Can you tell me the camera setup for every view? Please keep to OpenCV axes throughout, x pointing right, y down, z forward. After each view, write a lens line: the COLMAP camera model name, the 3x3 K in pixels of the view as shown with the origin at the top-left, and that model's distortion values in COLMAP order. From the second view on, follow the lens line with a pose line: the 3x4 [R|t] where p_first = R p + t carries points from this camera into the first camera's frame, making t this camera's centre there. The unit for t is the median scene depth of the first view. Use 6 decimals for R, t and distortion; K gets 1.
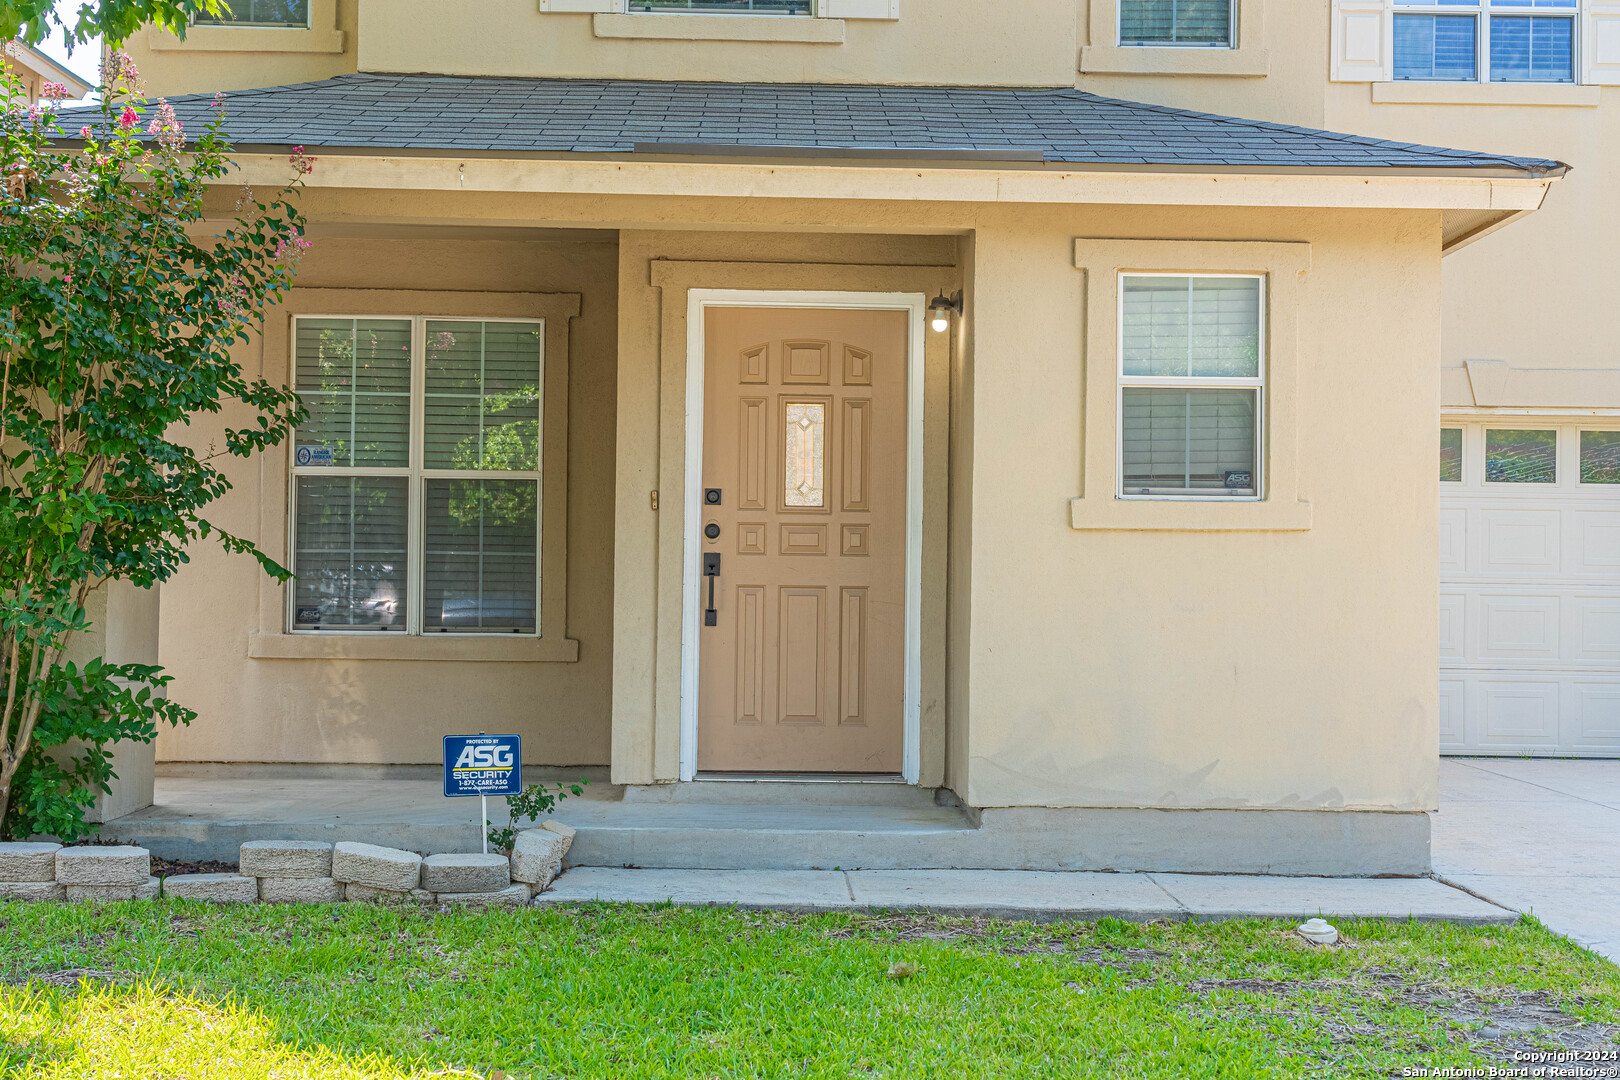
lens RADIAL K [[1983.9, 0, 810.0], [0, 1983.9, 540.0], [0, 0, 1]] dist [0.066974, 0.002458]
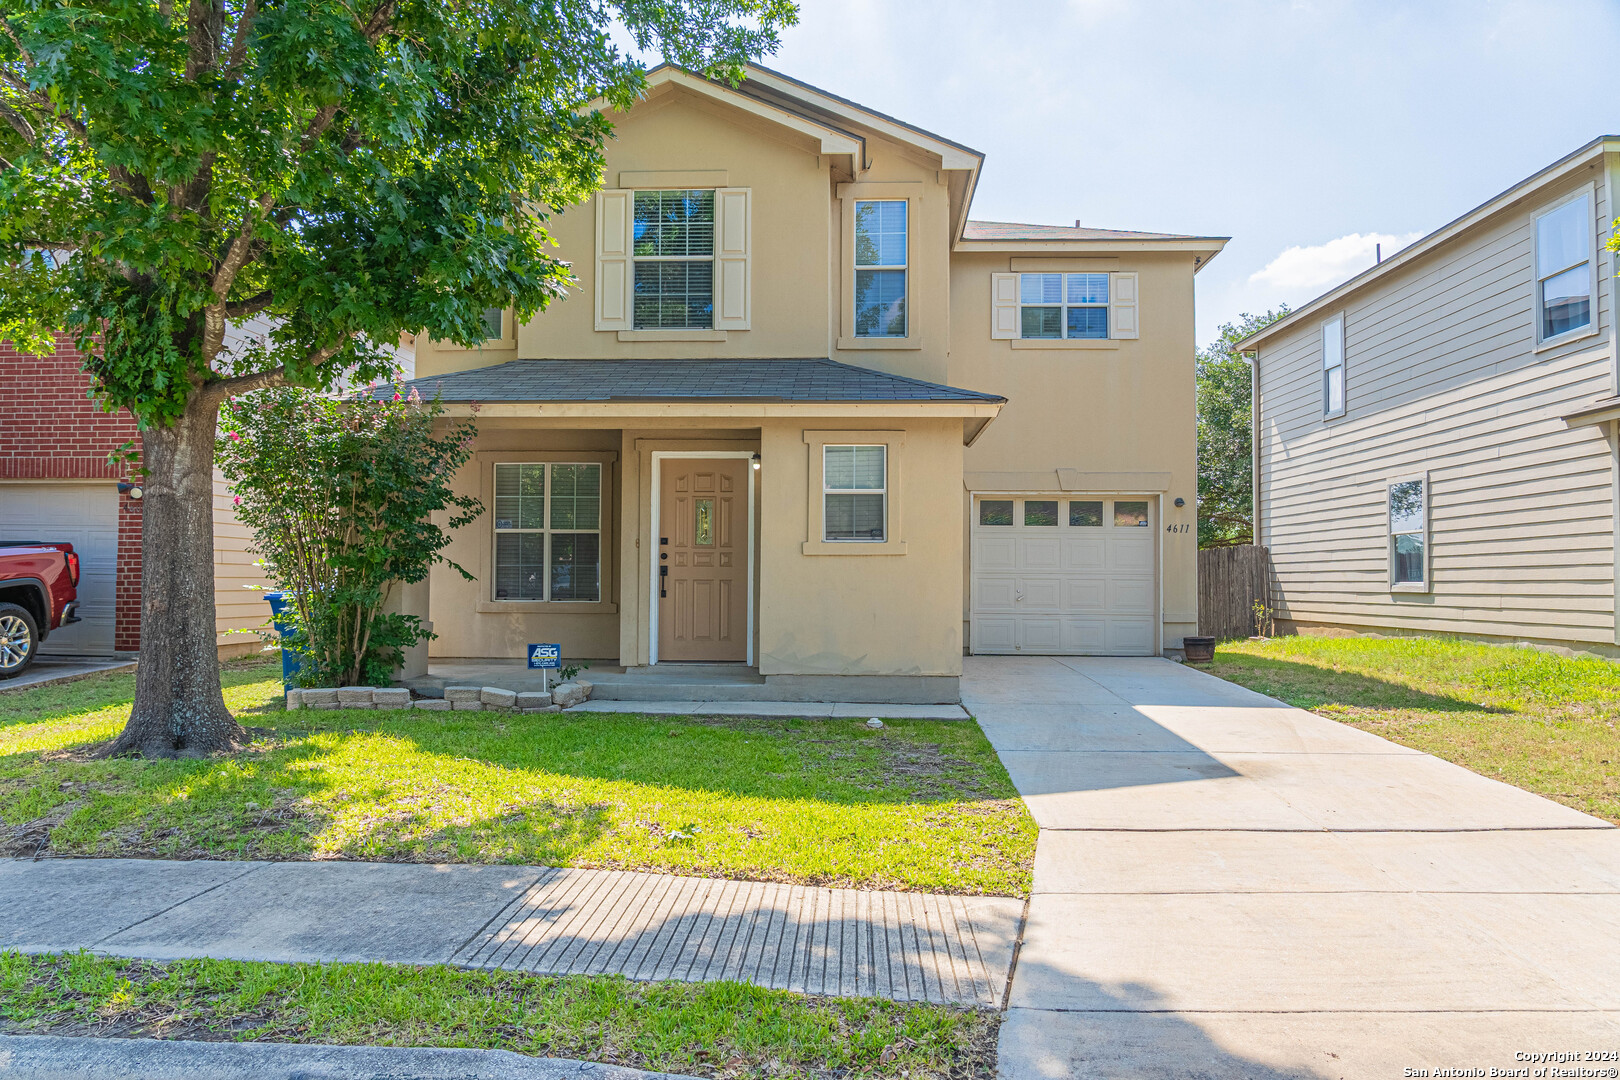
lens RADIAL K [[1098.0, 0, 810.0], [0, 1098.0, 540.0], [0, 0, 1]] dist [0.006064, 0.001494]
pose [[0.997332, -0.009995, -0.072306, 0.232082], [0.009593, 0.999936, -0.005917, -0.015599], [0.072360, 0.005208, 0.997365, -0.282425]]
